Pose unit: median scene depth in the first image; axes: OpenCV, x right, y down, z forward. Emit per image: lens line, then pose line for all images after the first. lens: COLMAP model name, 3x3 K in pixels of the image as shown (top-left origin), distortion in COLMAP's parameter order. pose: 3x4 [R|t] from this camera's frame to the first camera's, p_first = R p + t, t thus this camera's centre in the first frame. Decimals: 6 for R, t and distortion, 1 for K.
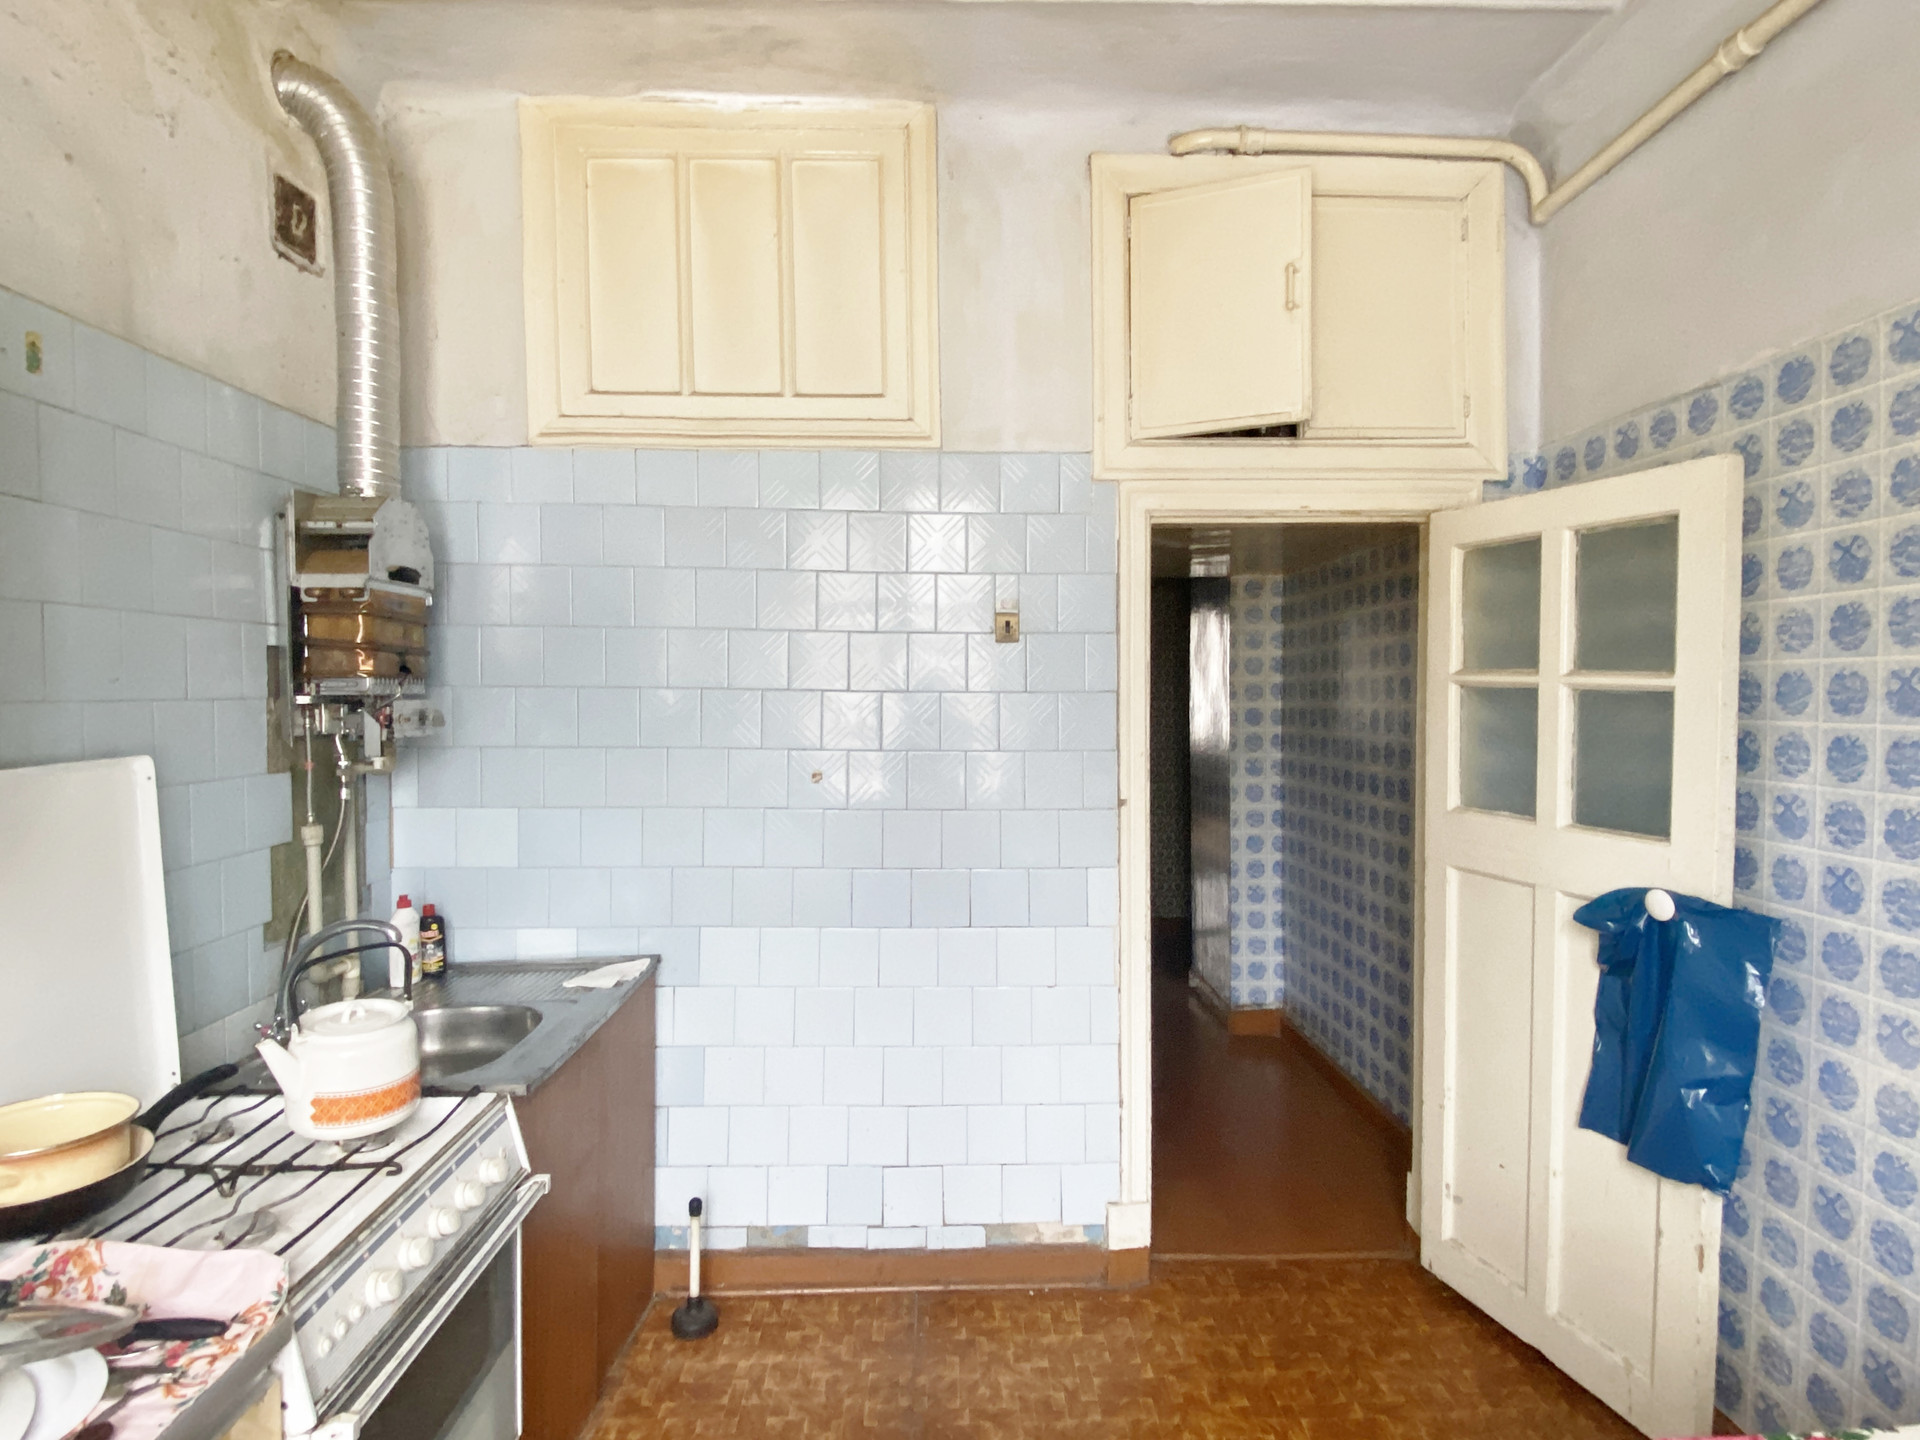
lens RADIAL K [[1012.6, 0, 960.0], [0, 1012.6, 720.0], [0, 0, 1]] dist [0.007234, -0.014490]
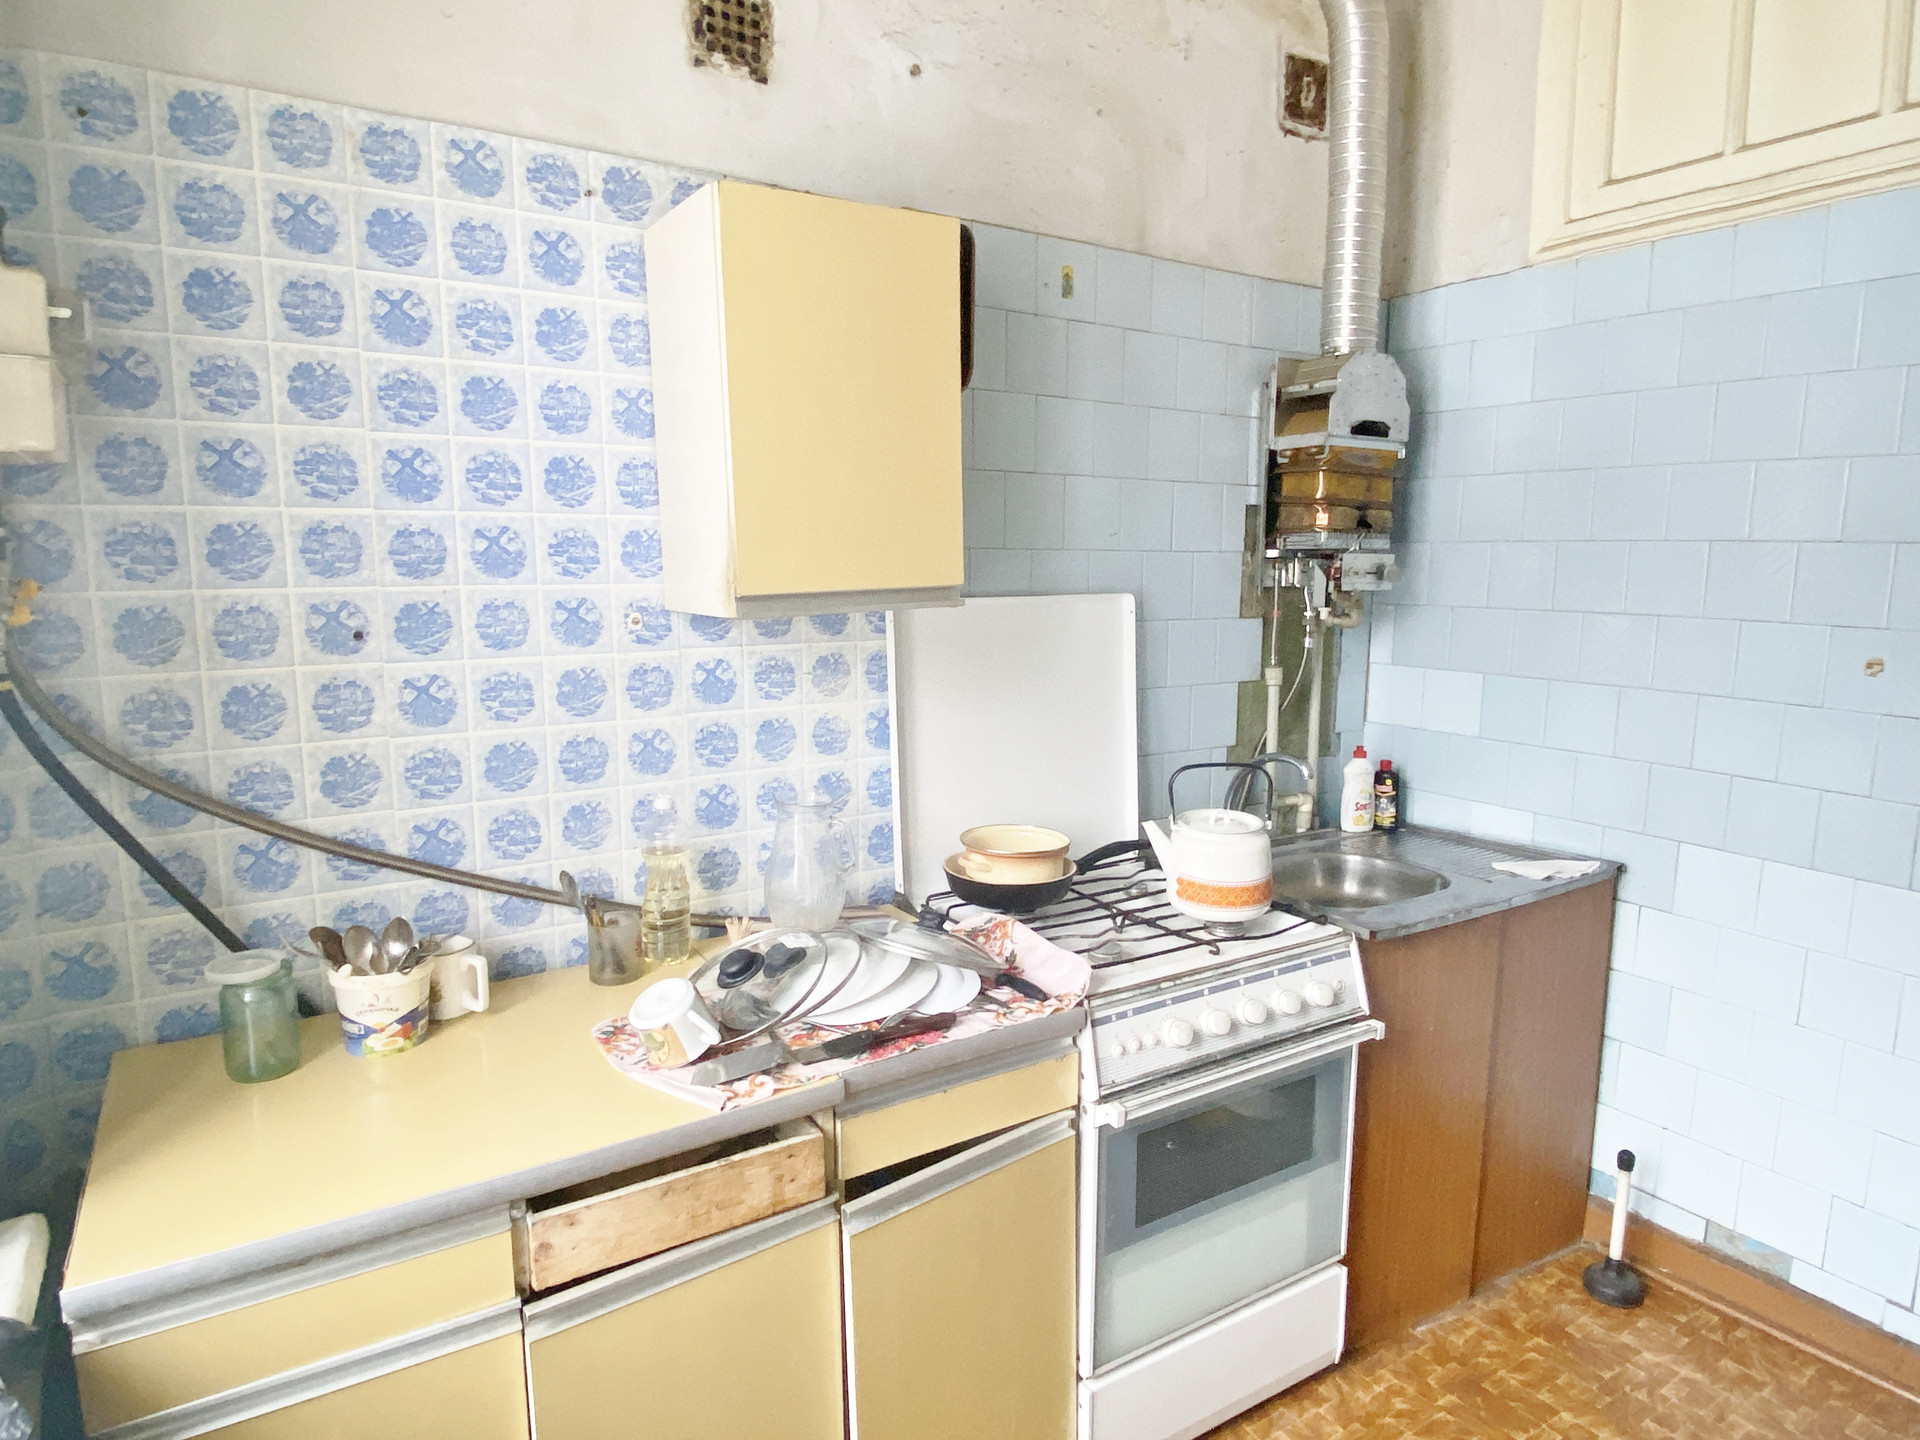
lens RADIAL K [[1119.3, 0, 960.0], [0, 1119.3, 720.0], [0, 0, 1]] dist [0.038635, -0.046713]
pose [[0.528968, 0.122225, -0.839794, 0.222436], [-0.032933, 0.991785, 0.123602, 0.020222], [0.848002, -0.037725, 0.528648, 0.051089]]
